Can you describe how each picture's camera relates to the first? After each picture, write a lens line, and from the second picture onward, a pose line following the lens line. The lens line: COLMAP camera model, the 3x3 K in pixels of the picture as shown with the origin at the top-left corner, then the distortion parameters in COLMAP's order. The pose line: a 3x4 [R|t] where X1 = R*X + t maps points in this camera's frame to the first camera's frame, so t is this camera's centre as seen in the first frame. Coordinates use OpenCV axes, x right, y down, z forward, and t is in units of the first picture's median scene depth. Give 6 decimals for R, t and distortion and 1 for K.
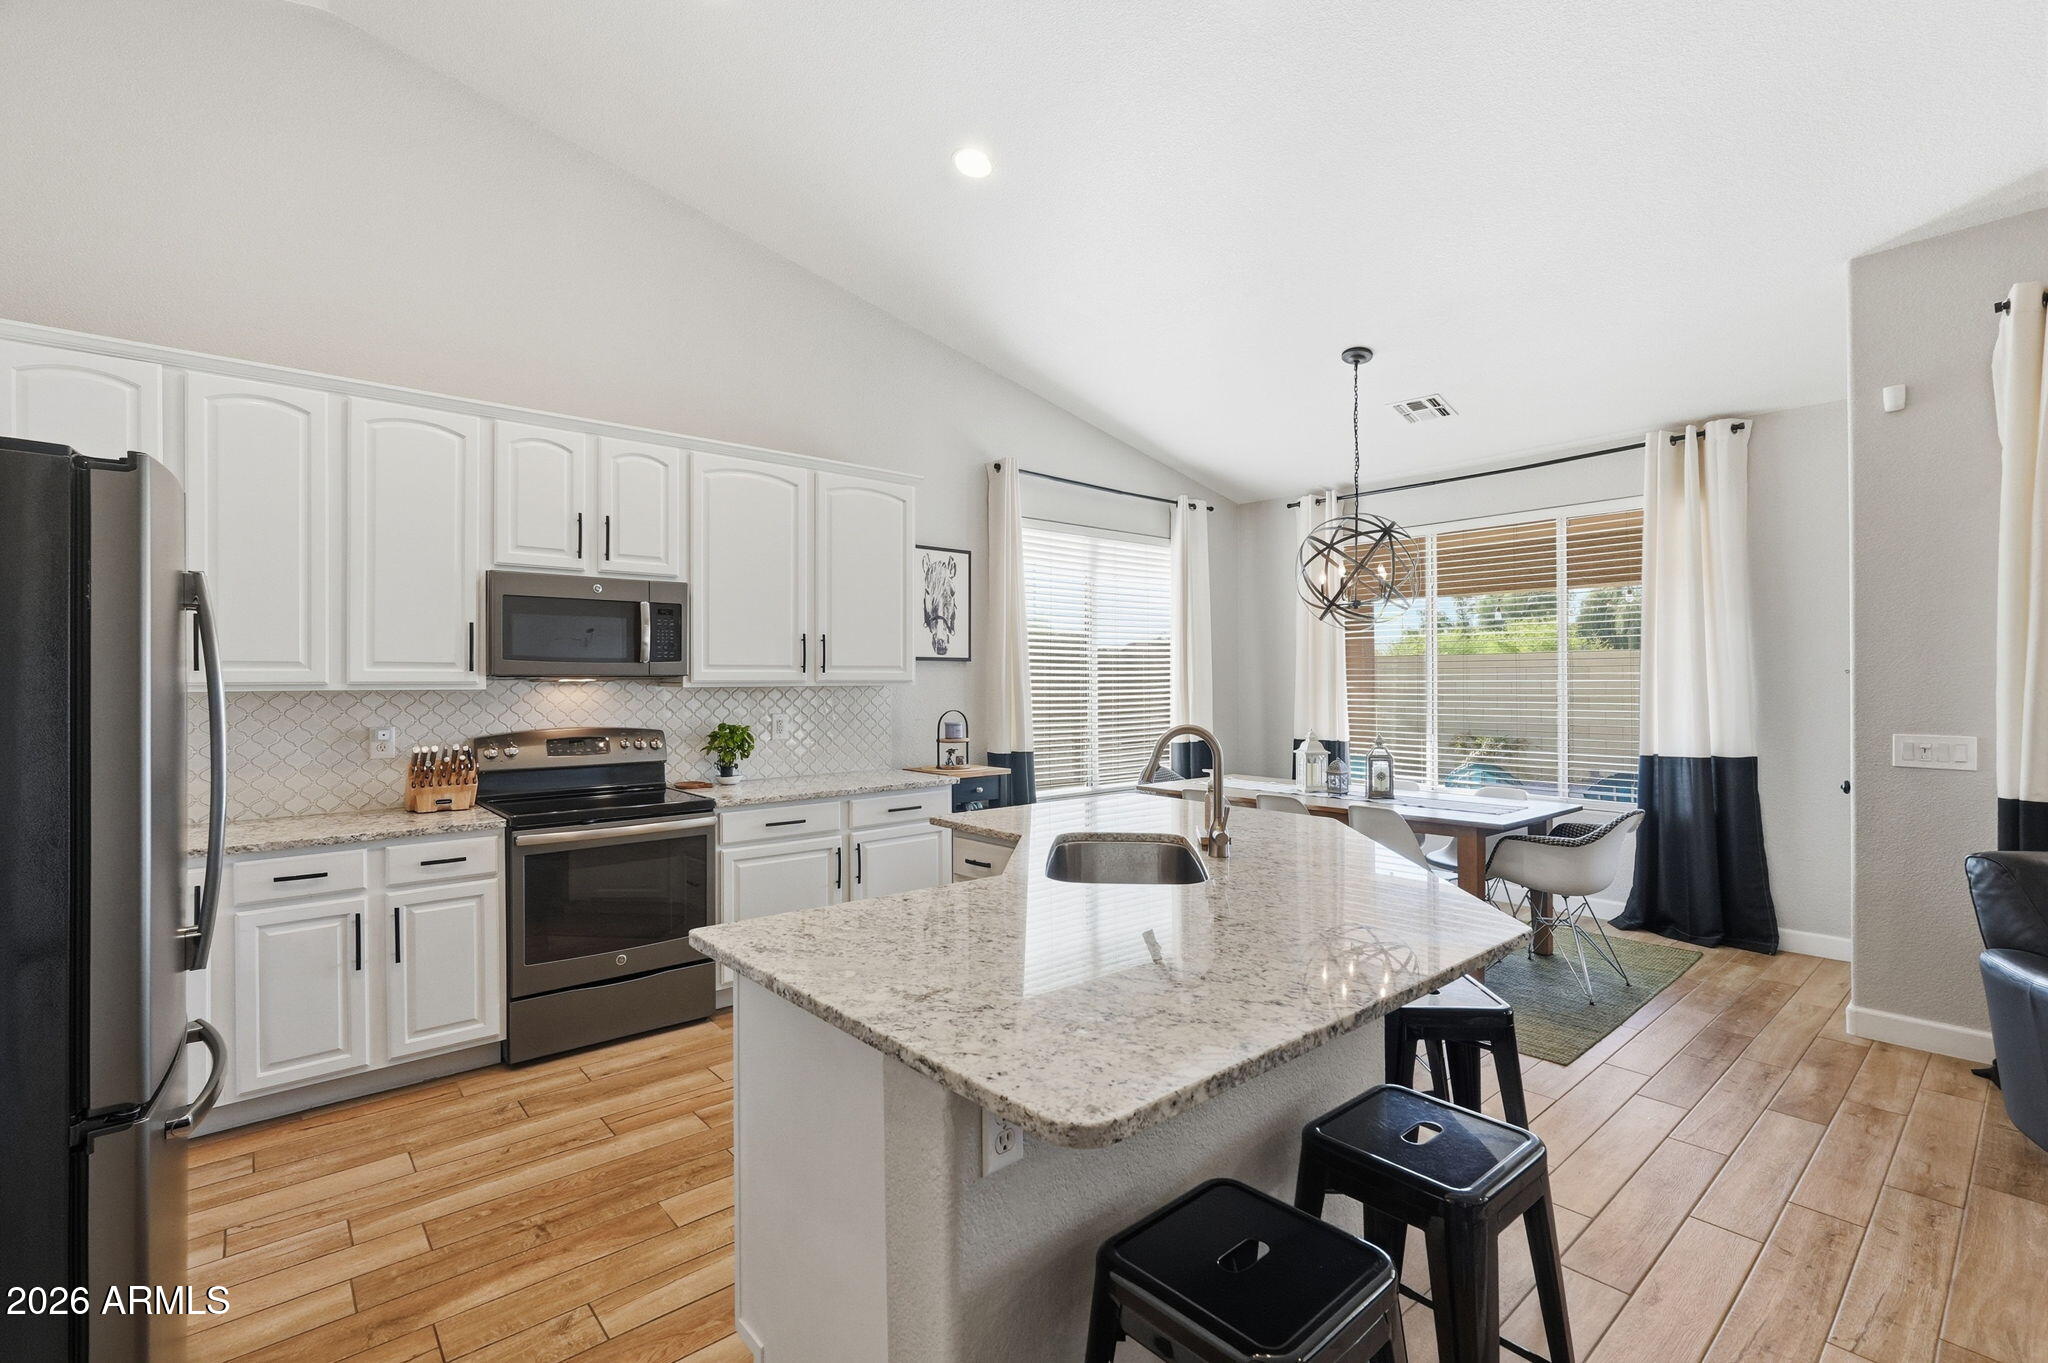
lens RADIAL K [[907.7, 0, 1025.1], [0, 907.7, 675.8], [0, 0, 1]] dist [-0.007611, -0.000154]
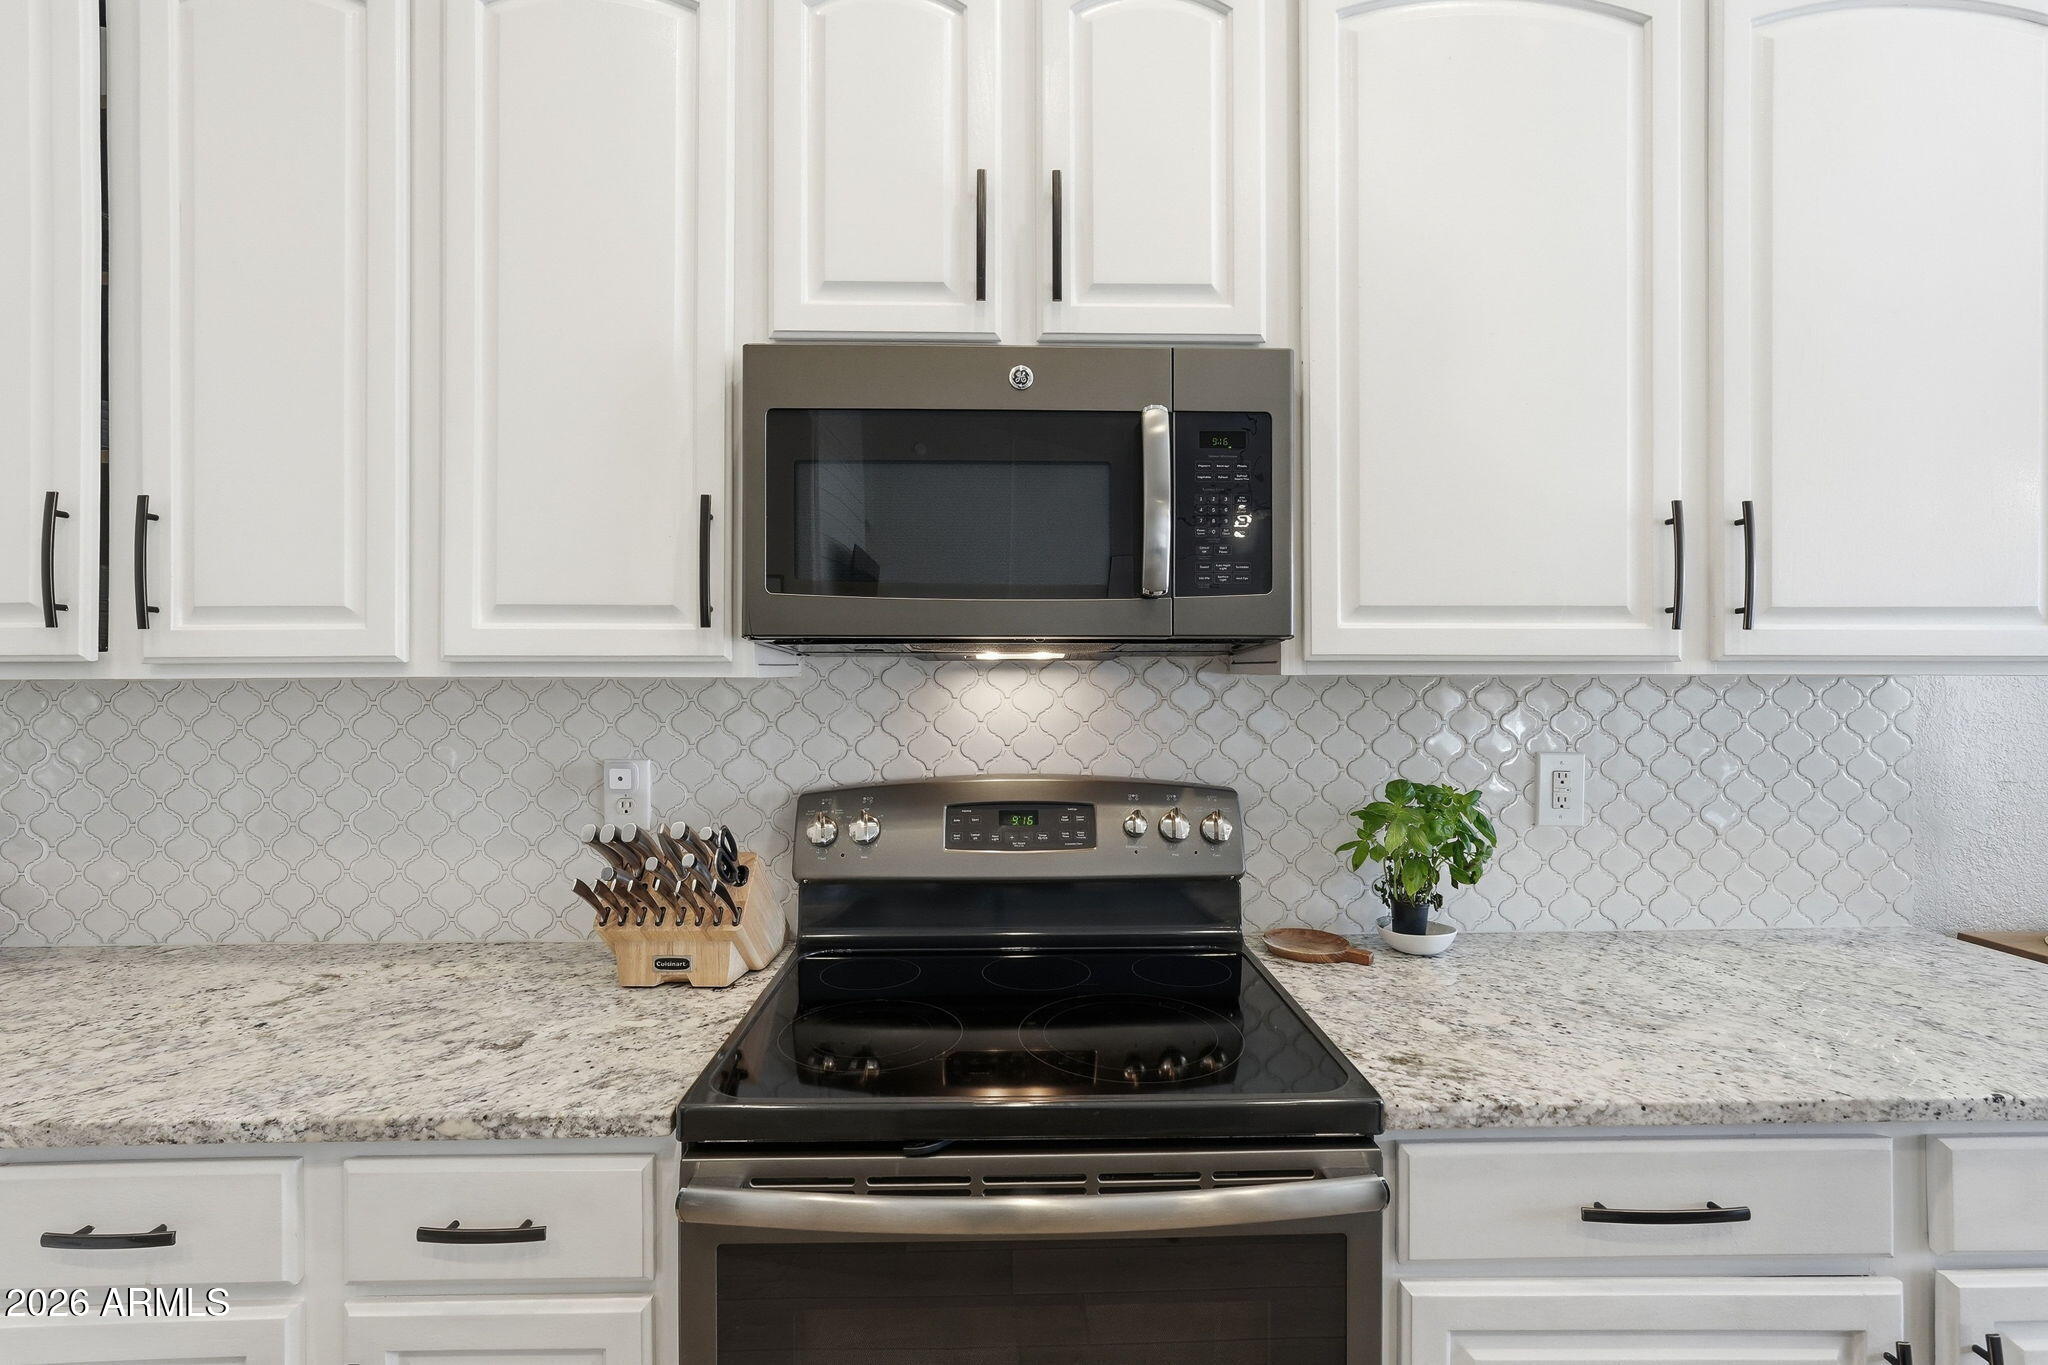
lens RADIAL K [[907.7, 0, 1025.1], [0, 907.7, 676.8], [0, 0, 1]] dist [-0.007611, -0.000154]
pose [[0.768114, 0.002137, -0.640309, -0.235850], [0.002052, 0.999981, 0.005799, 0.011243], [0.640309, -0.005768, 0.768095, 0.683528]]
